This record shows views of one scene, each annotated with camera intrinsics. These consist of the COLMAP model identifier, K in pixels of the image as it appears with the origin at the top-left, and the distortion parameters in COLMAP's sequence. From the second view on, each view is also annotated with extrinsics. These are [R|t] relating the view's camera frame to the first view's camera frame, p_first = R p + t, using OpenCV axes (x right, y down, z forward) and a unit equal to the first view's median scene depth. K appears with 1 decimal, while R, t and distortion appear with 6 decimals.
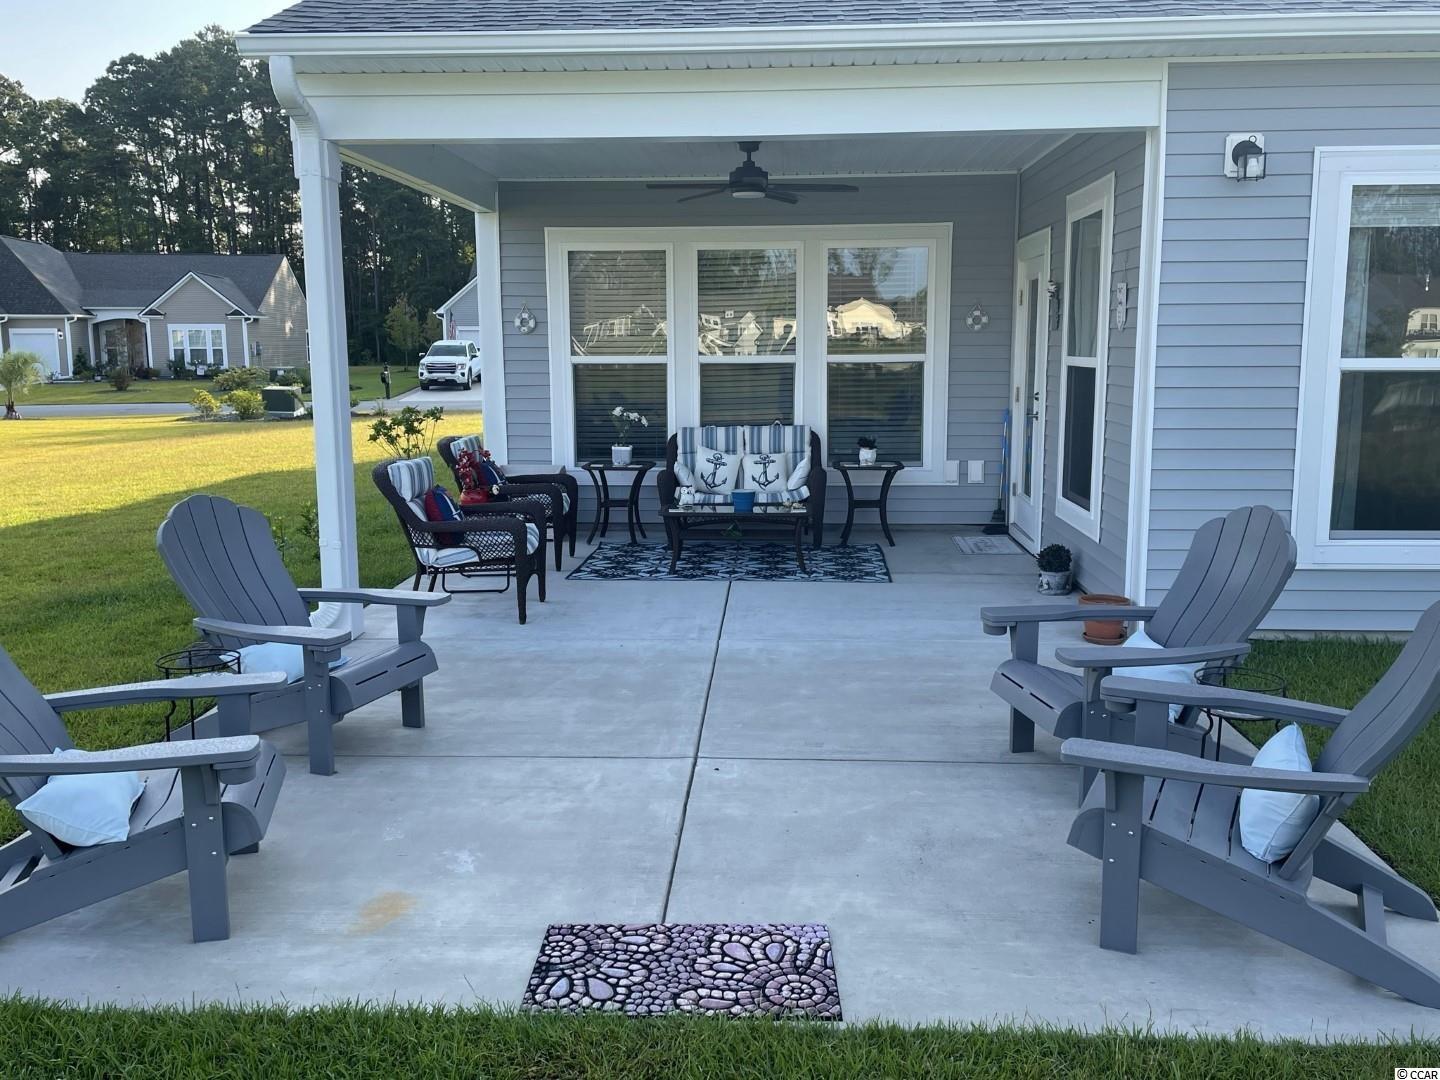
lens RADIAL K [[1234.1, 0, 719.1], [0, 1234.1, 529.2], [0, 0, 1]] dist [0.042897, -0.007144]
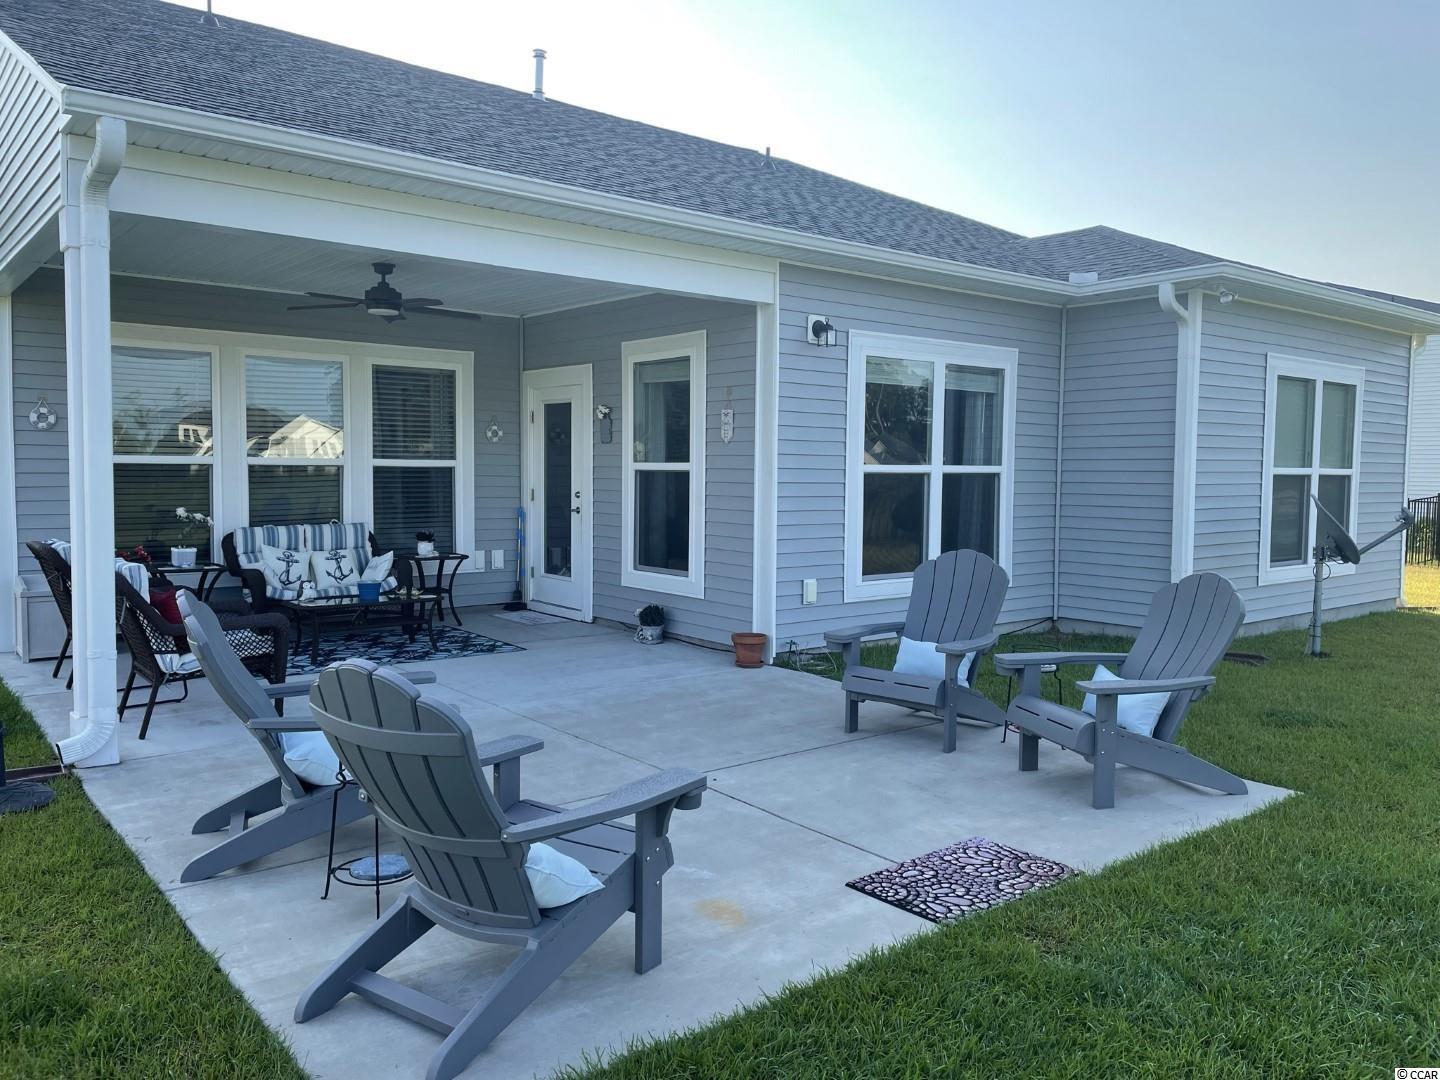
lens RADIAL K [[1090.2, 0, 720.0], [0, 1090.2, 540.0], [0, 0, 1]] dist [0.065830, -0.067609]
pose [[0.740433, -0.031047, 0.671413, -0.716051], [0.085425, 0.995179, -0.048189, 0.008400], [-0.666680, 0.093036, 0.739515, 0.161514]]
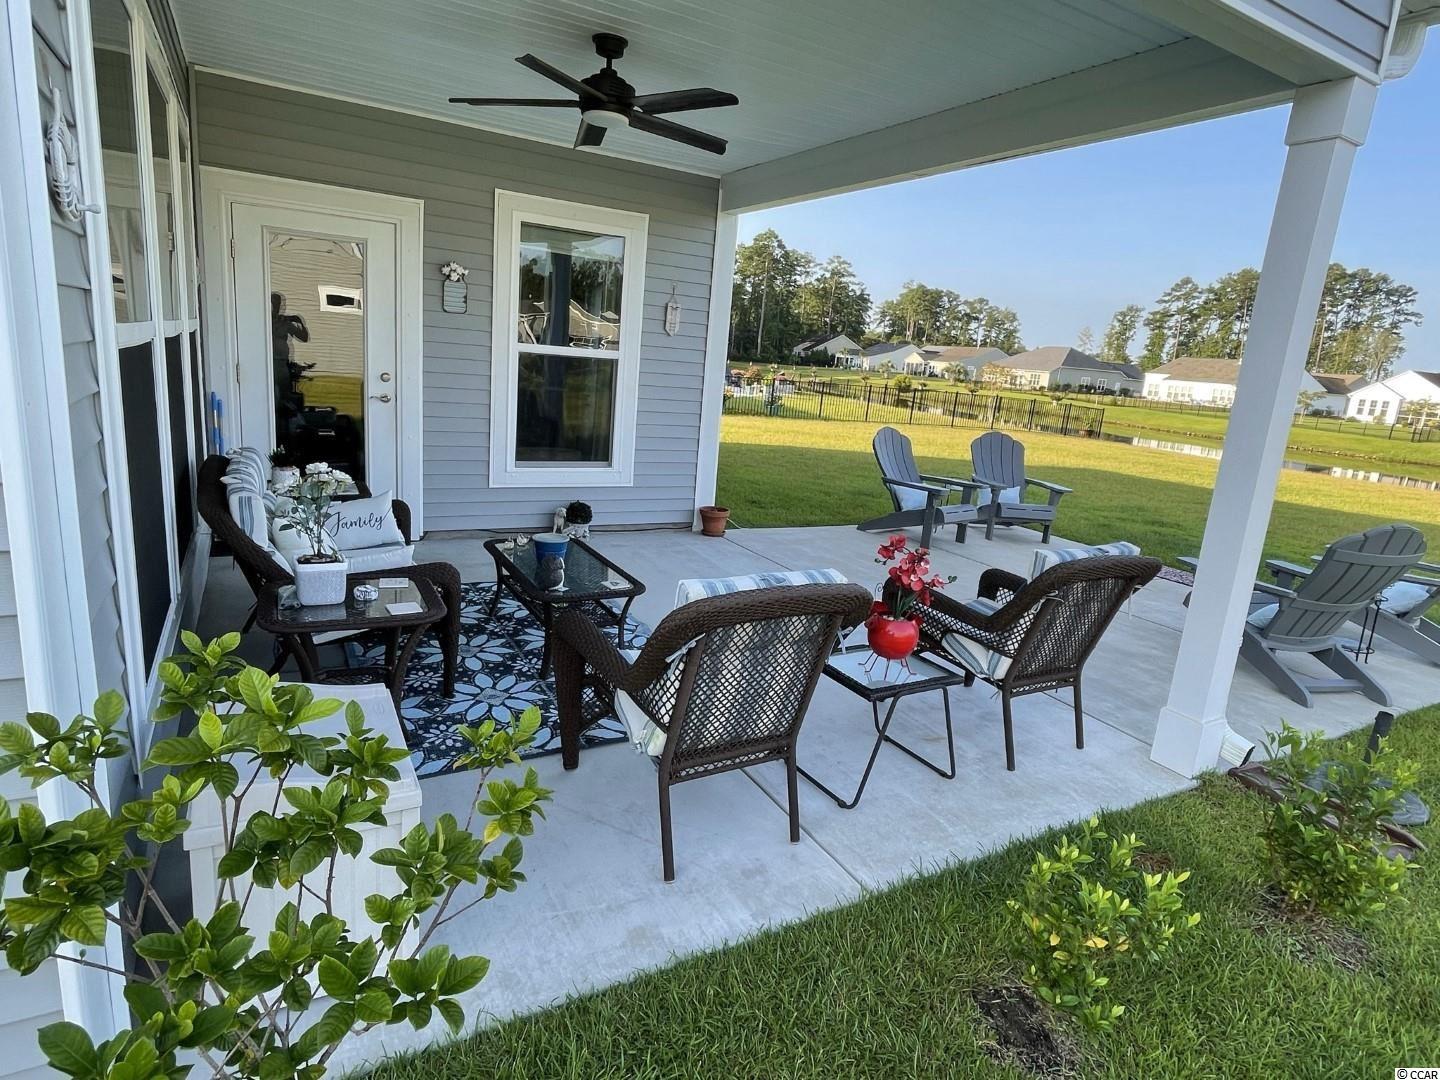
lens RADIAL K [[798.5, 0, 720.0], [0, 798.5, 540.0], [0, 0, 1]] dist [-0.028962, 0.024700]
pose [[-0.541650, -0.223093, 0.810460, -0.736957], [0.047906, 0.954380, 0.294726, -0.288493], [-0.839238, 0.198464, -0.506252, 2.084634]]
